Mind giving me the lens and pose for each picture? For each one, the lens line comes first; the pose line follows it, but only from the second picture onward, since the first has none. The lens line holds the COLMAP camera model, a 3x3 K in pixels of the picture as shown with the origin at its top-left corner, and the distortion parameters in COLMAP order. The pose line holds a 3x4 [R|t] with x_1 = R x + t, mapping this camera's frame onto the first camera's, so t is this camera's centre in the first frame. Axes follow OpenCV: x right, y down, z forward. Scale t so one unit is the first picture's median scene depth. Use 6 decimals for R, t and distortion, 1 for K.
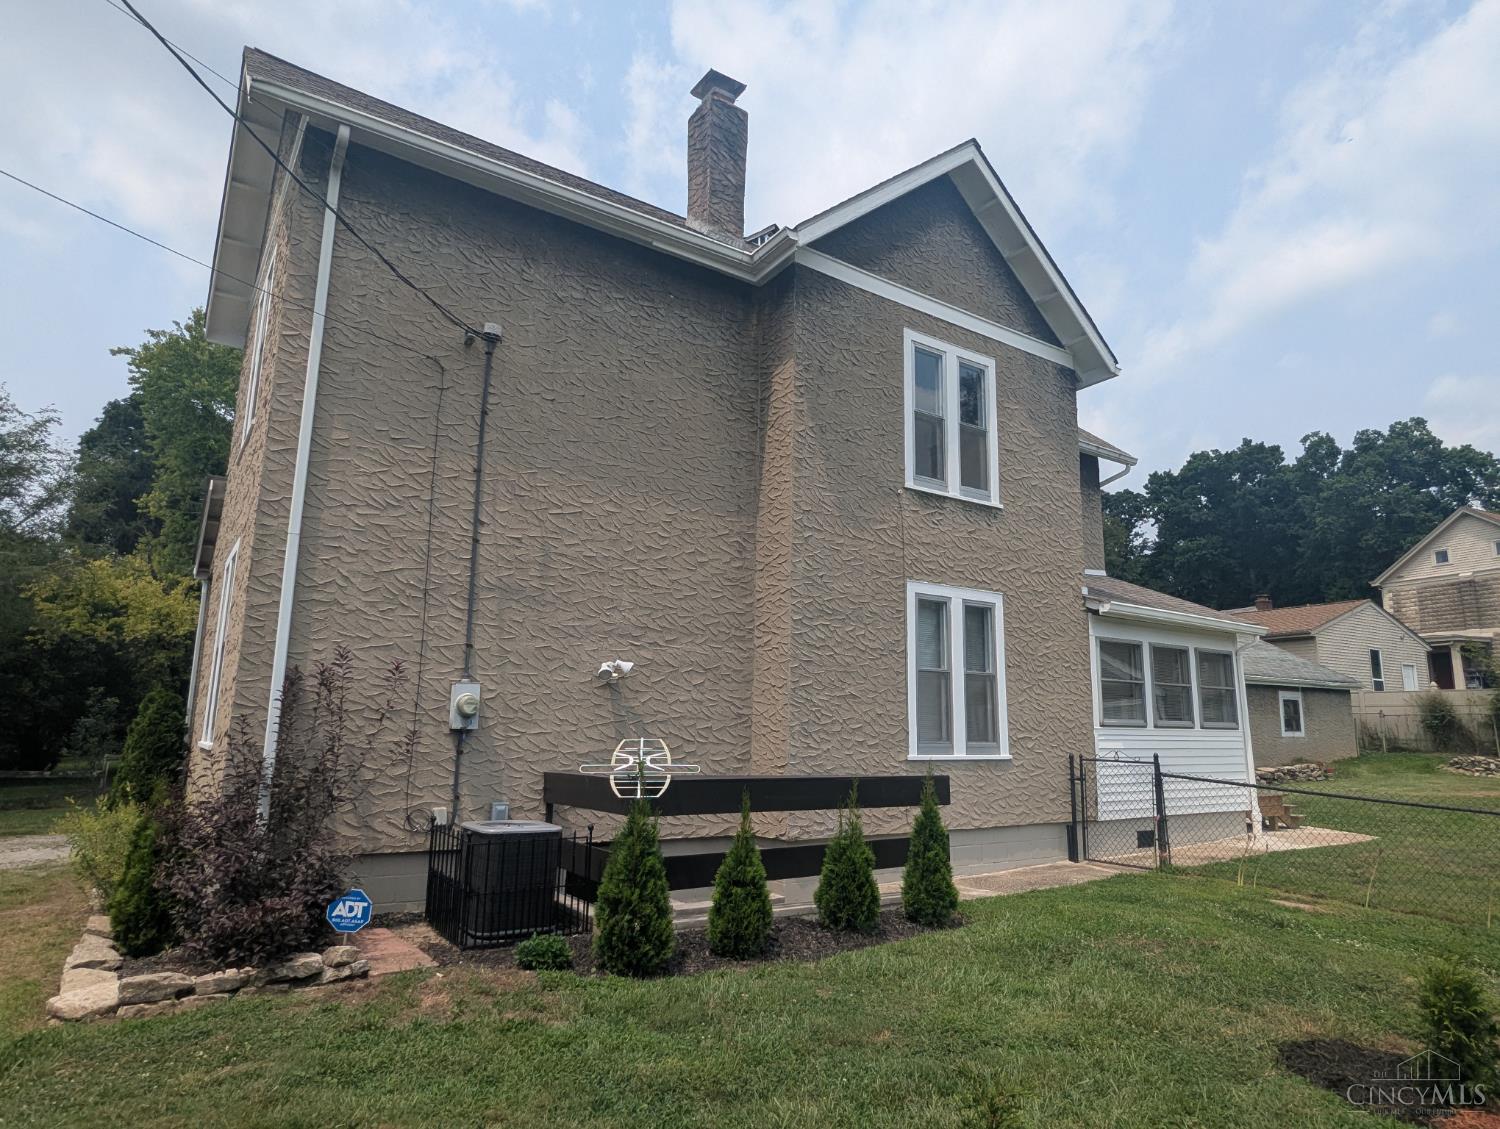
lens RADIAL K [[887.9, 0, 750.0], [0, 887.9, 564.5], [0, 0, 1]] dist [0.000986, -0.003107]
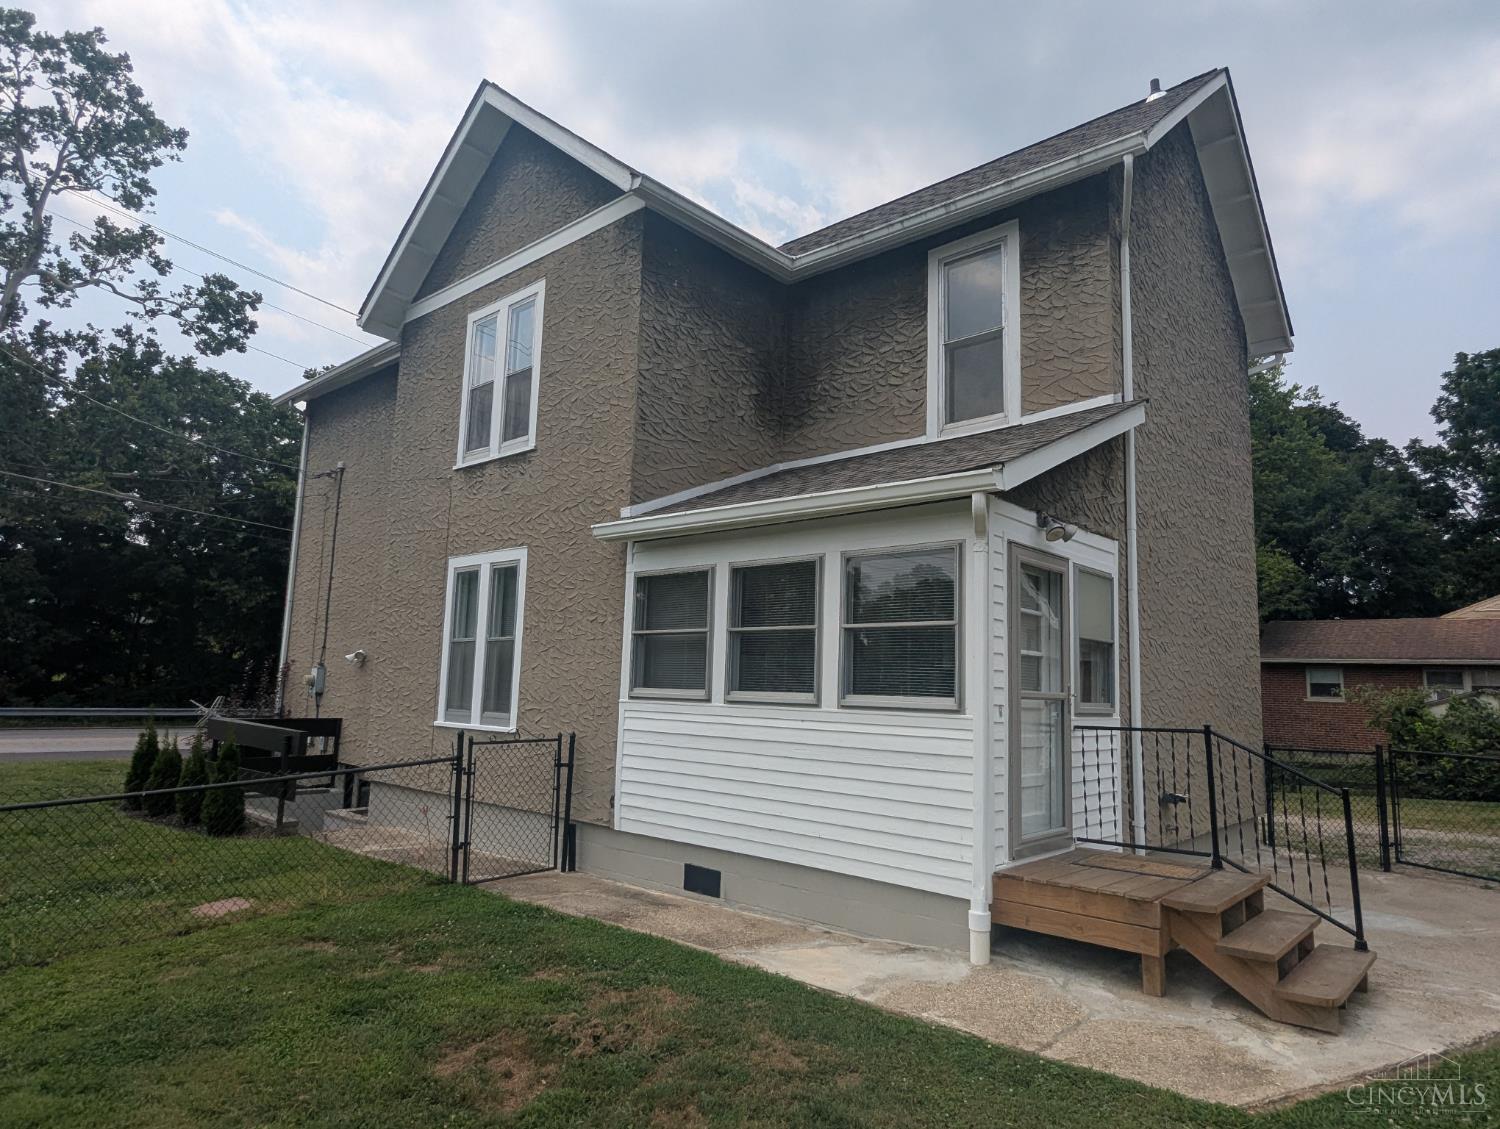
lens RADIAL K [[887.9, 0, 750.0], [0, 887.9, 564.5], [0, 0, 1]] dist [0.000986, -0.003107]
pose [[0.249727, -0.140292, -0.958099, 1.184846], [0.152678, 0.982777, -0.104110, 0.176265], [0.956204, -0.120281, 0.266846, 0.976722]]
